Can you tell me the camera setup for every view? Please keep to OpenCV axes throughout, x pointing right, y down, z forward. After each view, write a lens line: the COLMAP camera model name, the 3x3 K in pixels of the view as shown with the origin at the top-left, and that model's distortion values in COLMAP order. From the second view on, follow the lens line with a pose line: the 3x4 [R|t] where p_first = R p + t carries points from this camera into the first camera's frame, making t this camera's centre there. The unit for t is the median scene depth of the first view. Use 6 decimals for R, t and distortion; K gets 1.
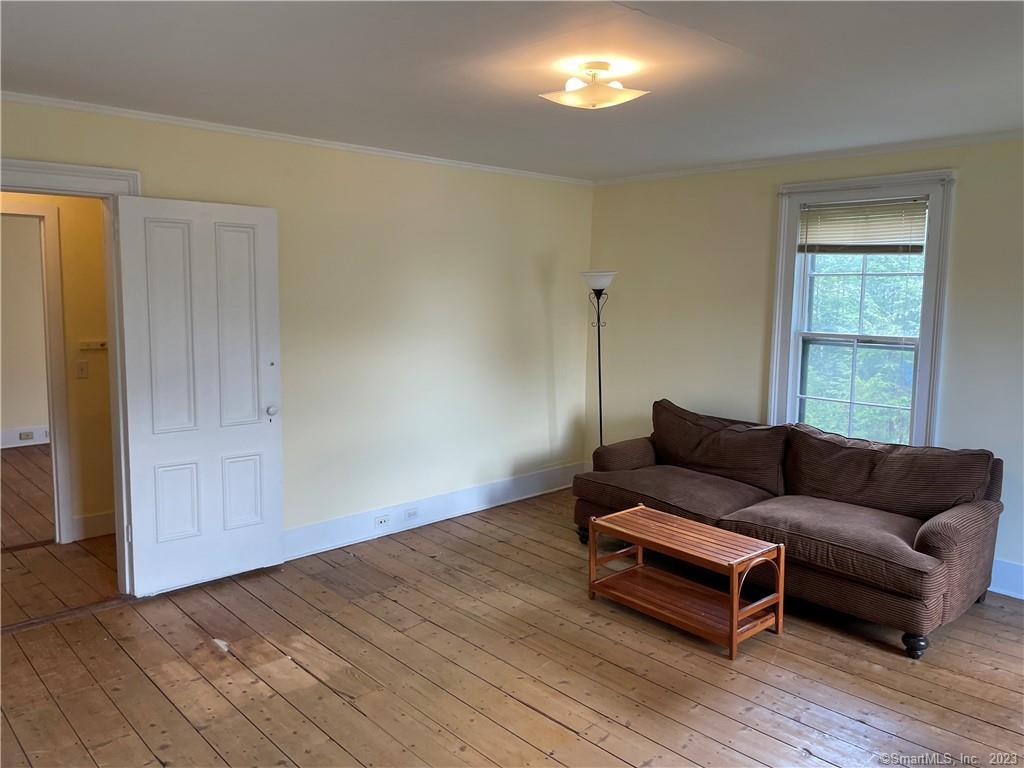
lens RADIAL K [[773.8, 0, 514.9], [0, 773.8, 379.7], [0, 0, 1]] dist [0.079655, -0.099466]
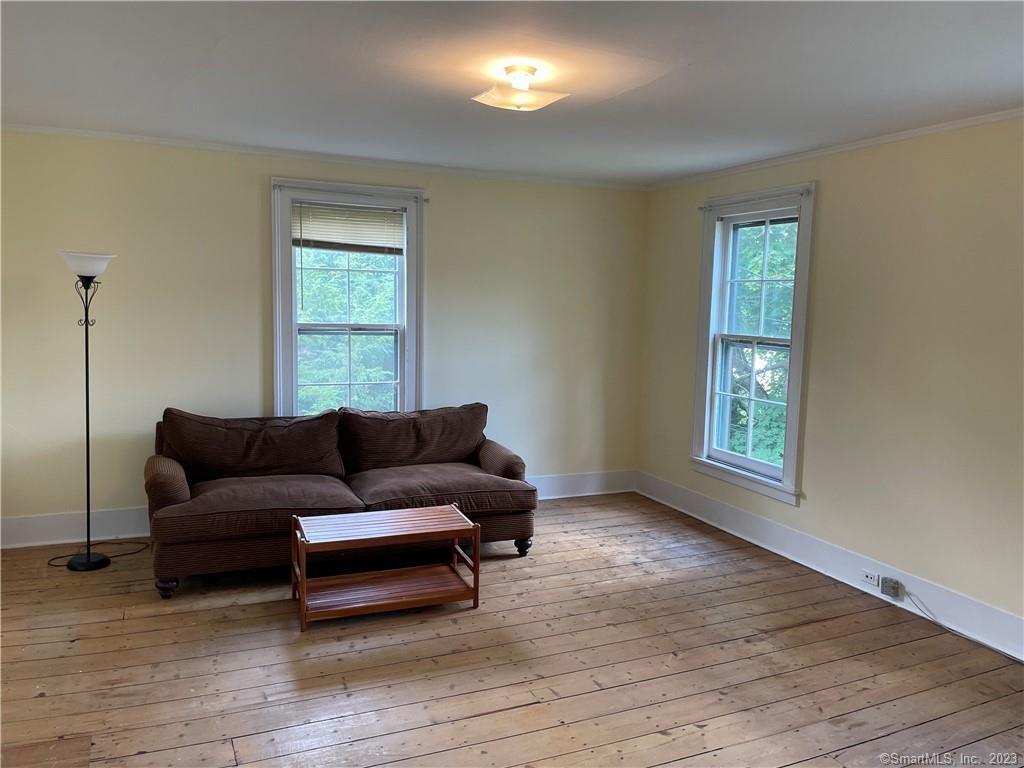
lens RADIAL K [[773.8, 0, 514.1], [0, 773.8, 388.9], [0, 0, 1]] dist [0.079655, -0.099466]
pose [[0.333735, -0.118121, 0.935237, -0.557997], [0.089414, 0.991612, 0.093335, -0.048492], [-0.938417, 0.052474, 0.341497, 0.408167]]
